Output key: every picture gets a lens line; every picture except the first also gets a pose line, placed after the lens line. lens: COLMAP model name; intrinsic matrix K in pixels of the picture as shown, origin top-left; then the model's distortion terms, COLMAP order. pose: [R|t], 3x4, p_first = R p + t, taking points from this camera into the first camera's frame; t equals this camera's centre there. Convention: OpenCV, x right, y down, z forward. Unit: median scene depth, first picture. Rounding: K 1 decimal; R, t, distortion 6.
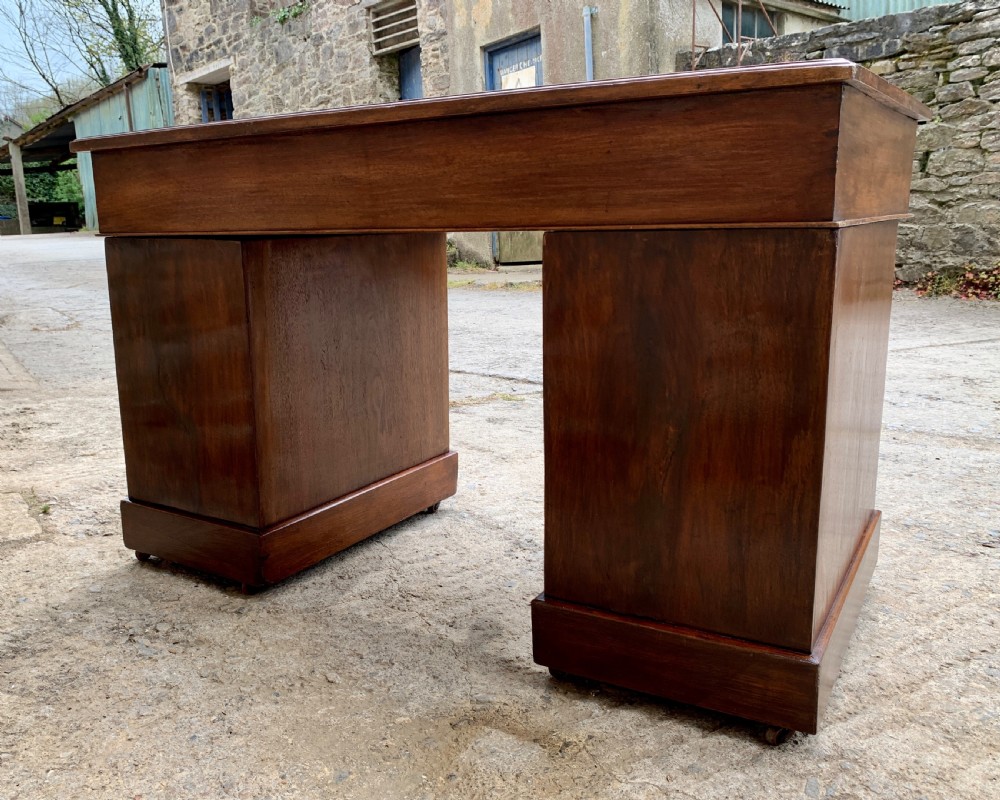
lens RADIAL K [[893.2, 0, 473.3], [0, 893.2, 422.1], [0, 0, 1]] dist [0.002264, 0.016286]
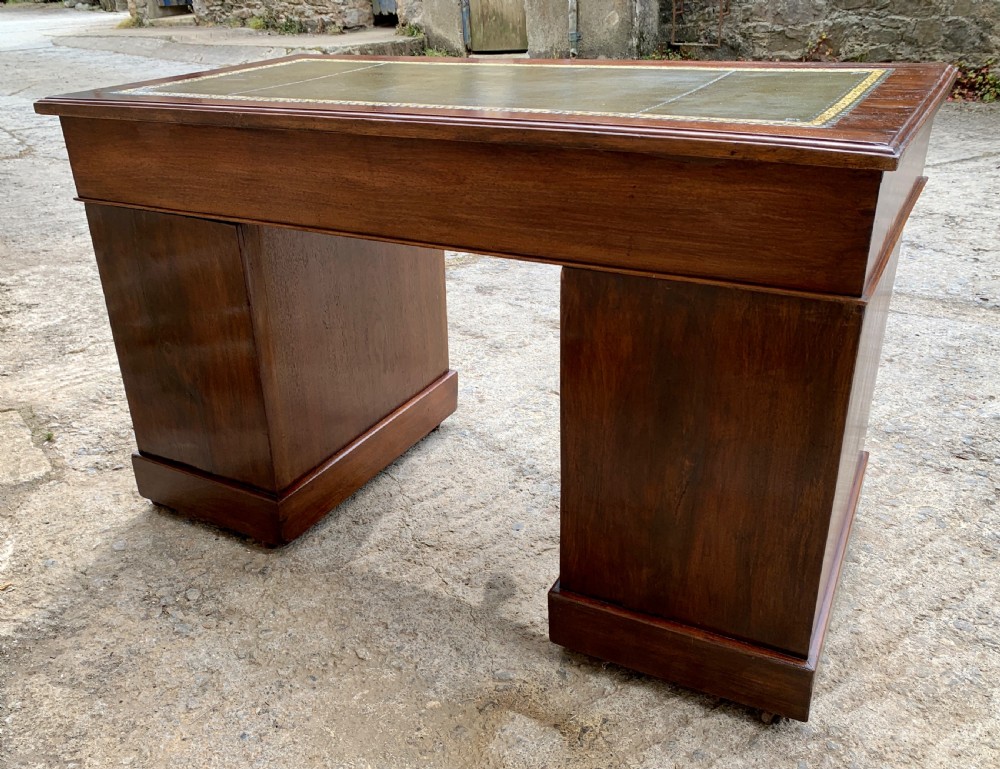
lens RADIAL K [[882.3, 0, 485.9], [0, 882.3, 404.1], [0, 0, 1]] dist [0.003856, 0.013391]
pose [[0.998590, -0.034221, 0.040570, -0.043495], [0.023729, 0.971589, 0.235481, -0.265310], [-0.047476, -0.234186, 0.971032, 0.030760]]
